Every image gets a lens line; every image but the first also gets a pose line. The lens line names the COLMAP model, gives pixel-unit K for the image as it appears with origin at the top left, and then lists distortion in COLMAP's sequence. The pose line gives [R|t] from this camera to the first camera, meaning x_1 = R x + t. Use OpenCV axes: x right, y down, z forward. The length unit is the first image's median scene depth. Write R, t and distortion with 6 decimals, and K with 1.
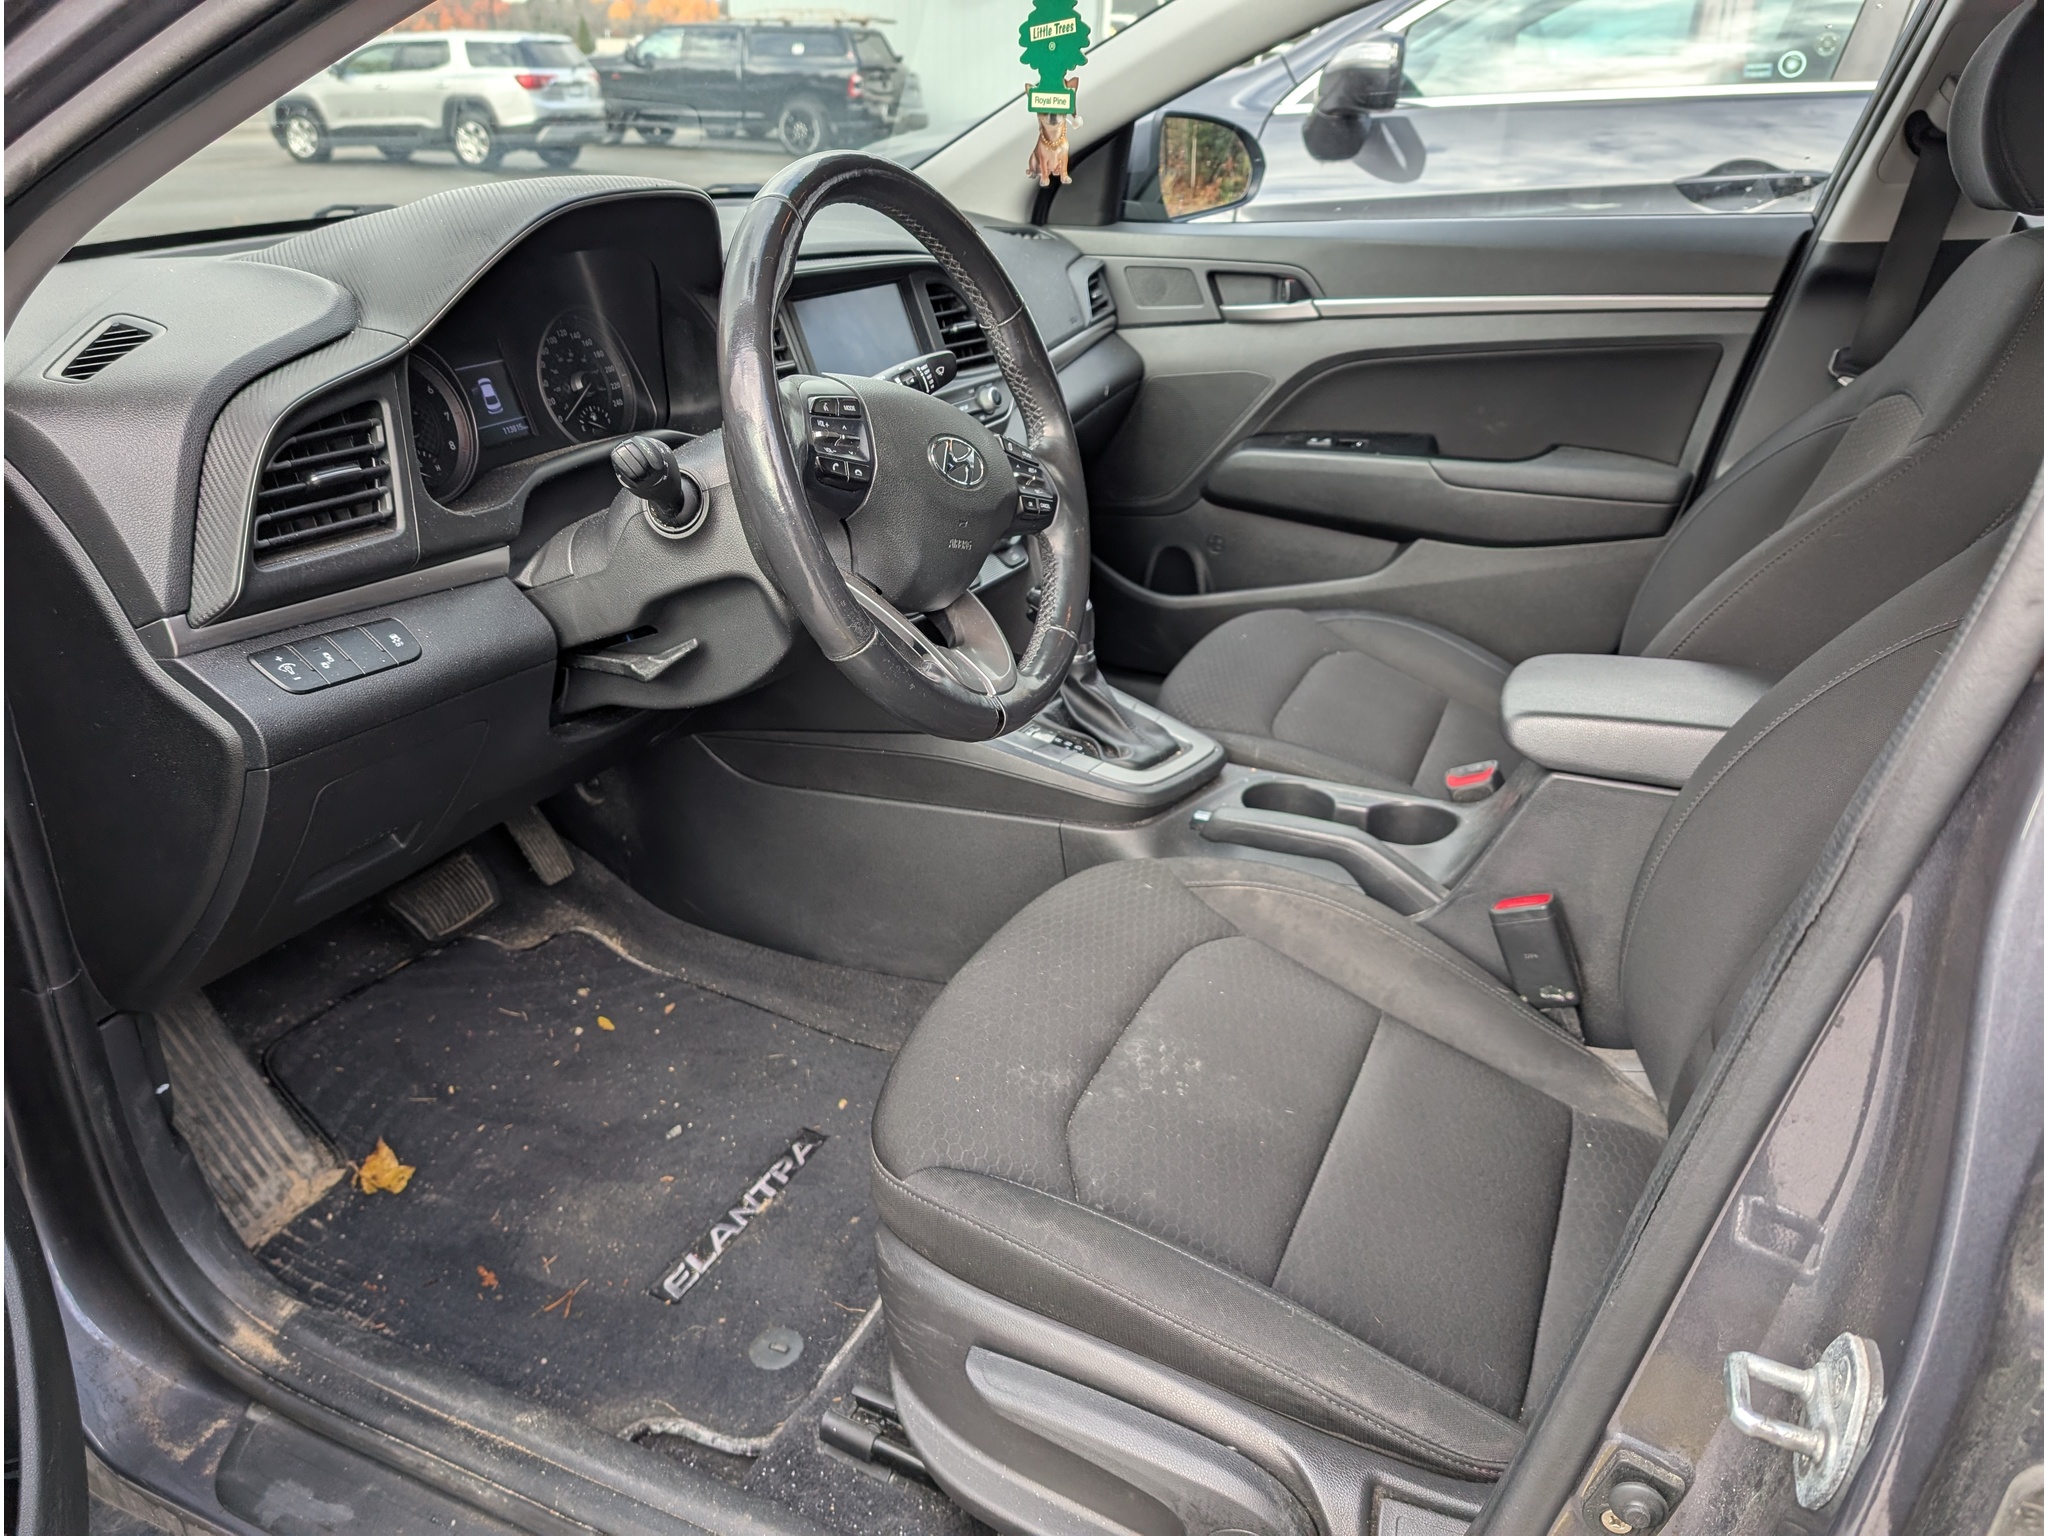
lens RADIAL K [[1436.3, 0, 1024.9], [0, 1436.3, 768.7], [0, 0, 1]] dist [-0.037096, -0.001829]
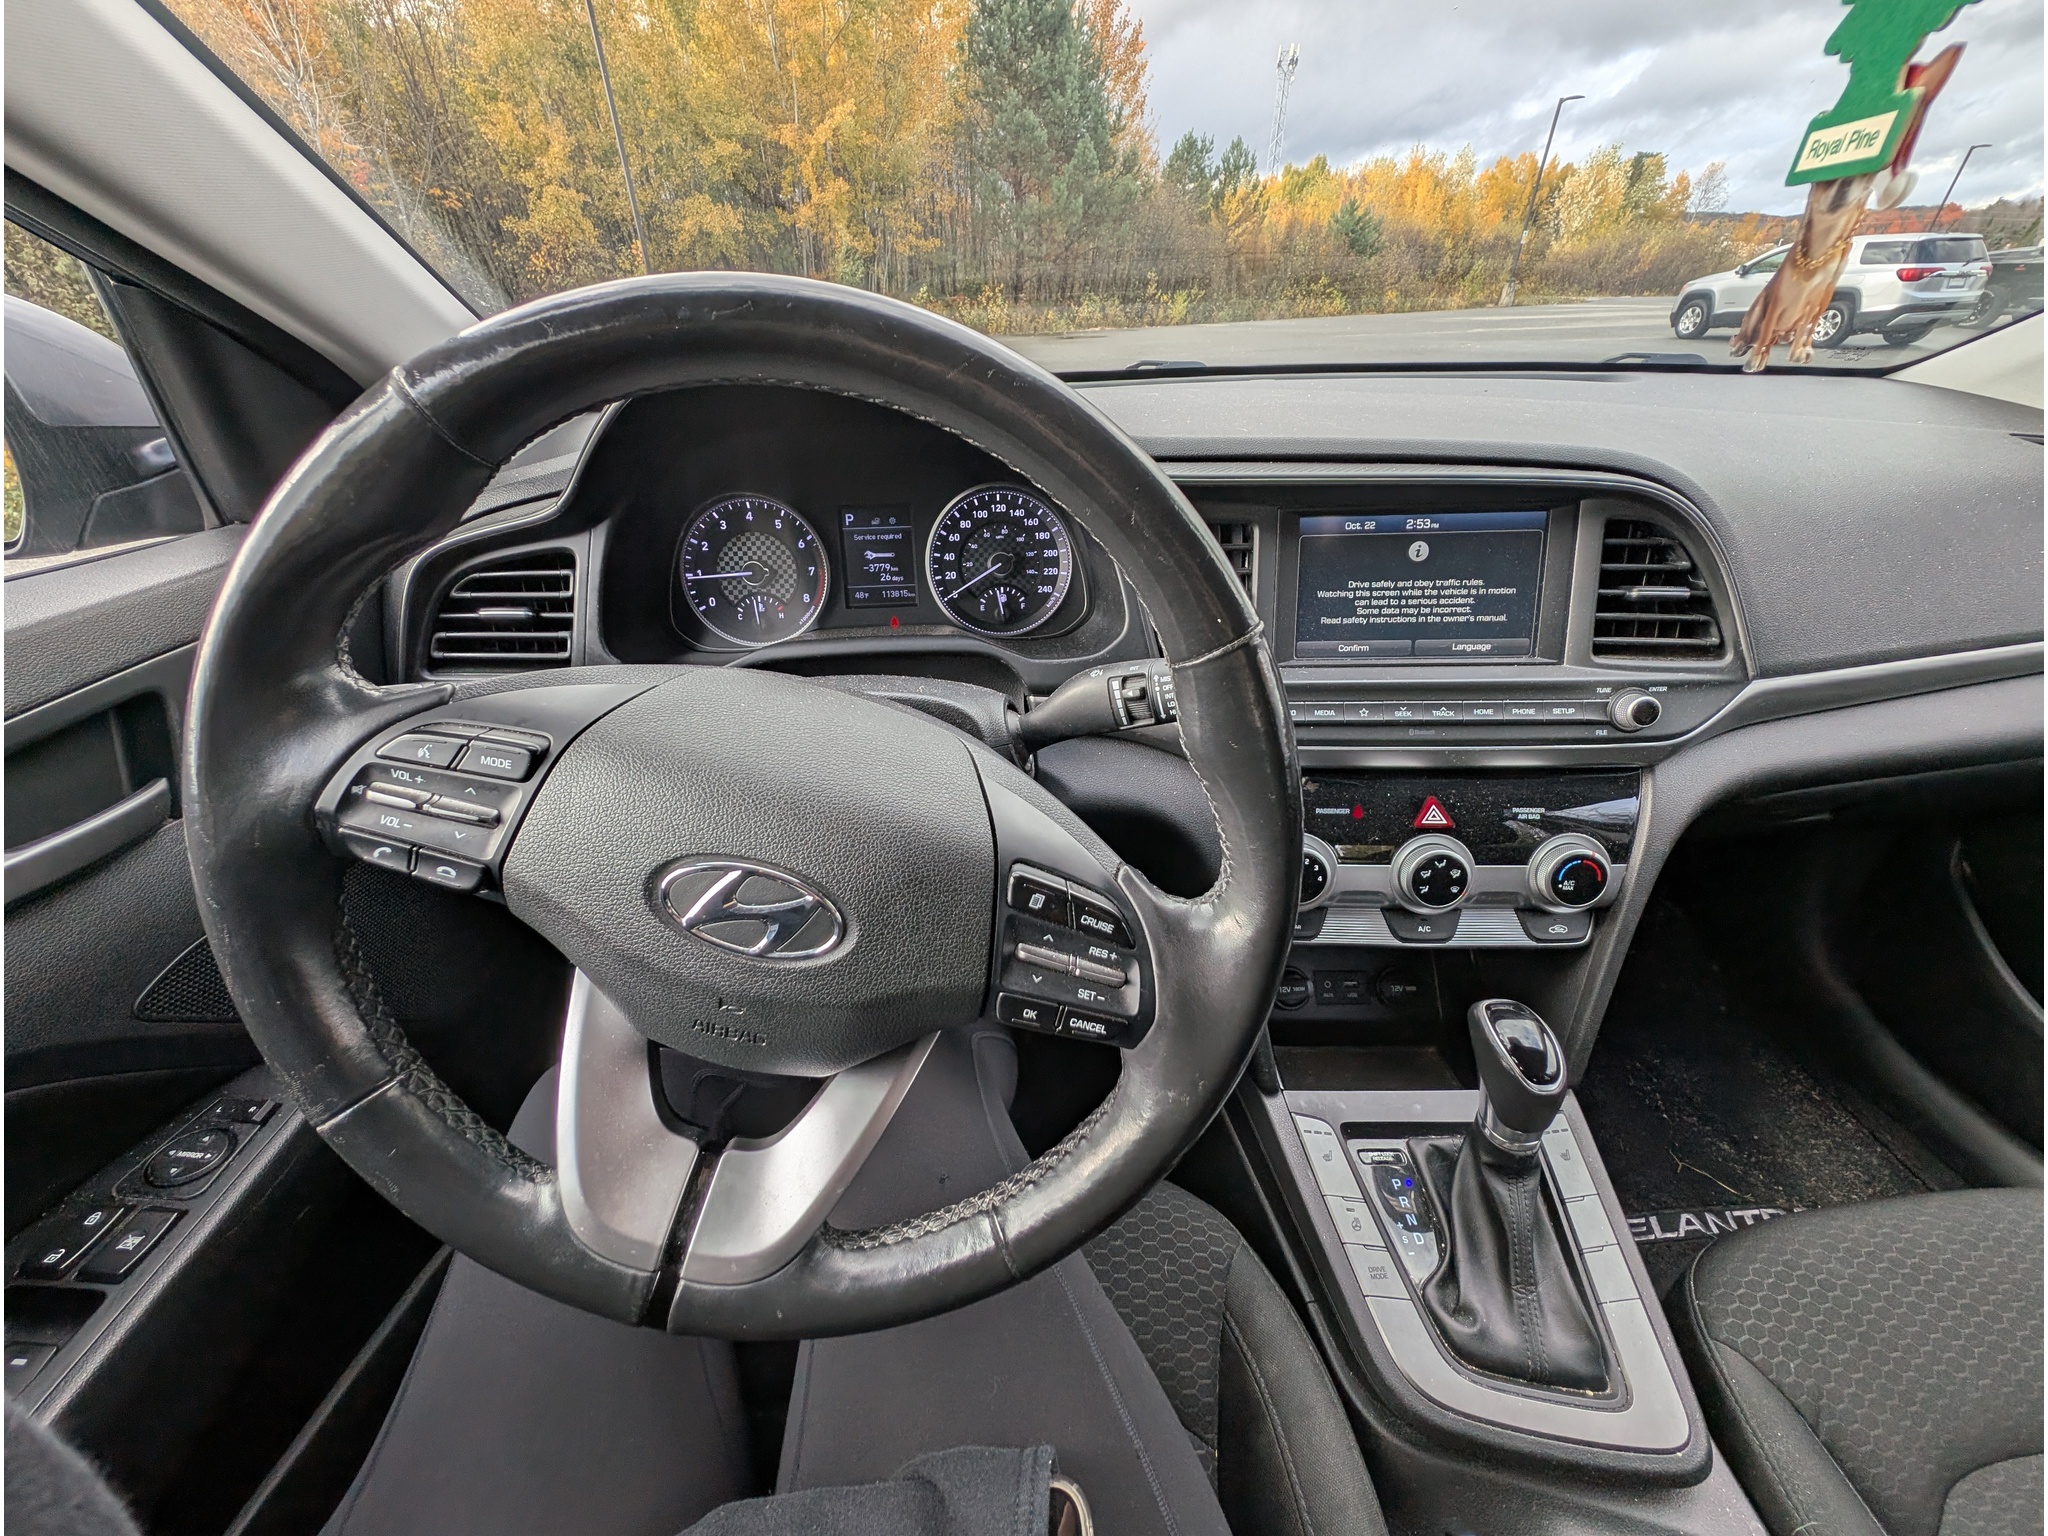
lens RADIAL K [[762.9, 0, 1023.5], [0, 762.9, 768.1], [0, 0, 1]] dist [-0.002745, -0.000102]
pose [[0.474087, 0.436601, -0.764606, 0.148492], [-0.349382, 0.890387, 0.291792, -0.294499], [0.808192, 0.128805, 0.574661, 0.714332]]
